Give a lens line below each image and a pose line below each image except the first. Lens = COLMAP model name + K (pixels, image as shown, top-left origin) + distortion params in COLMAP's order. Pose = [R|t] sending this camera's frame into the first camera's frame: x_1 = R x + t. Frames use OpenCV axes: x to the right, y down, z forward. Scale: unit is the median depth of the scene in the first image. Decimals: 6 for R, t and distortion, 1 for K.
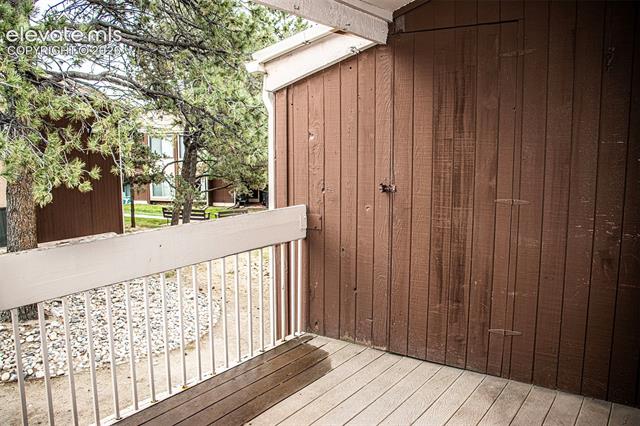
lens RADIAL K [[526.0, 0, 320.0], [0, 526.0, 213.0], [0, 0, 1]] dist [-0.188764, 0.160041]
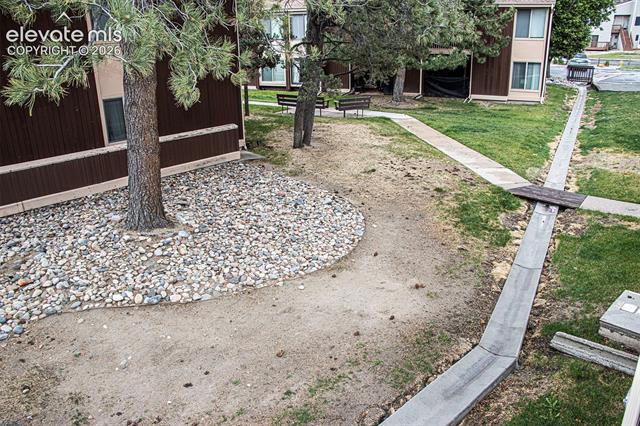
lens RADIAL K [[526.0, 0, 320.0], [0, 526.0, 213.0], [0, 0, 1]] dist [-0.188764, 0.160041]
pose [[0.983660, 0.048131, -0.173480, -0.136383], [-0.009225, 0.975810, 0.218424, -0.016333], [0.179797, -0.213255, 0.960310, 0.179194]]
